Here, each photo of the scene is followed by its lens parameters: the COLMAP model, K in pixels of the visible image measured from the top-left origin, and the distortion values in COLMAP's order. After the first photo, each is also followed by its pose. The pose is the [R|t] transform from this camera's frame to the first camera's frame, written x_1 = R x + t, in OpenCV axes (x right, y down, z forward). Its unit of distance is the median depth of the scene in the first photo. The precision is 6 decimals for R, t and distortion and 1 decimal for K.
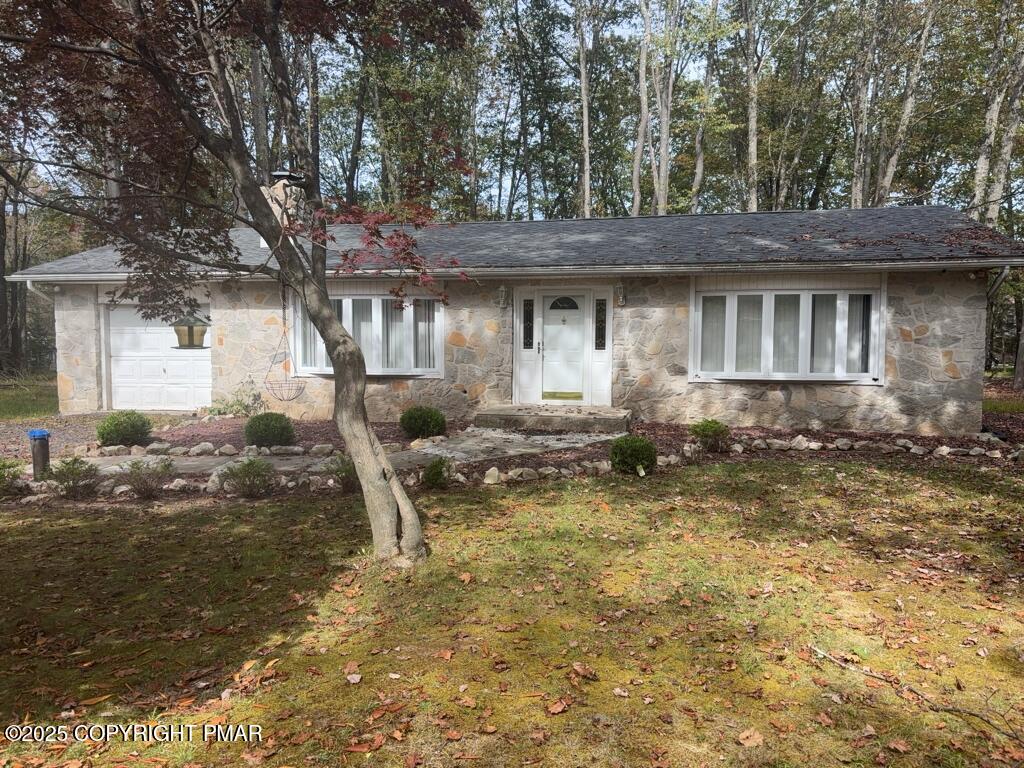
lens RADIAL K [[784.0, 0, 504.5], [0, 784.0, 381.5], [0, 0, 1]] dist [0.043476, -0.039025]
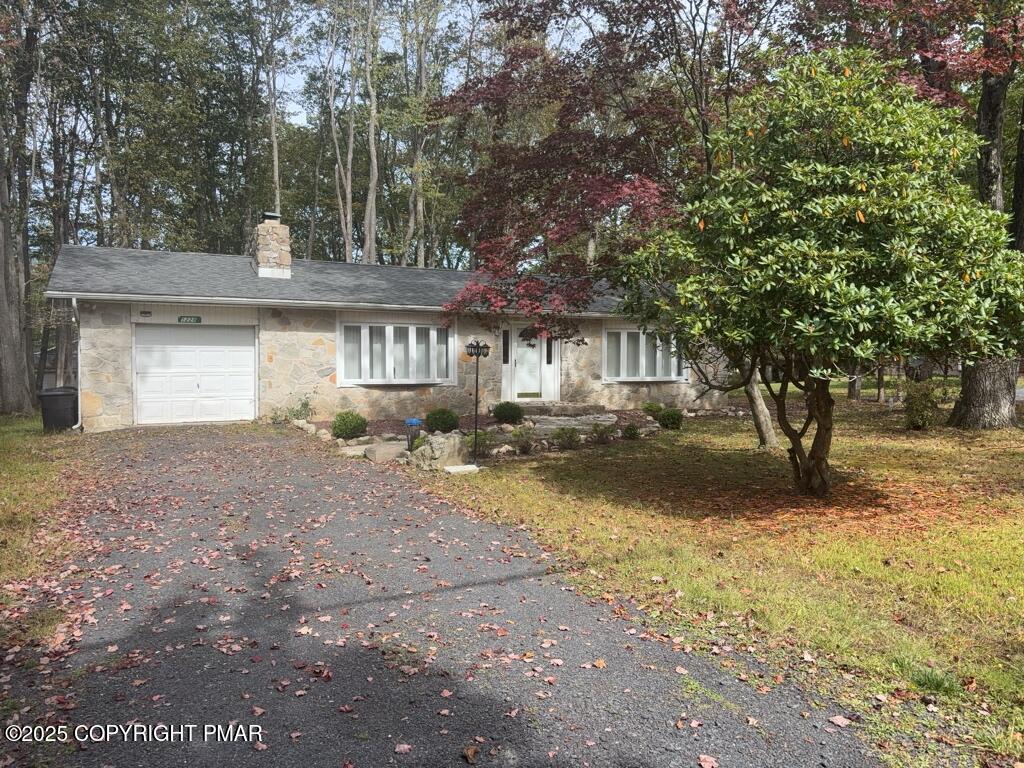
lens RADIAL K [[784.0, 0, 518.0], [0, 784.0, 391.8], [0, 0, 1]] dist [0.043476, -0.039025]
pose [[0.770347, -0.023938, 0.637175, -0.985000], [0.036935, 0.999292, -0.007112, 0.023607], [-0.636554, 0.029013, 0.770686, -0.152948]]
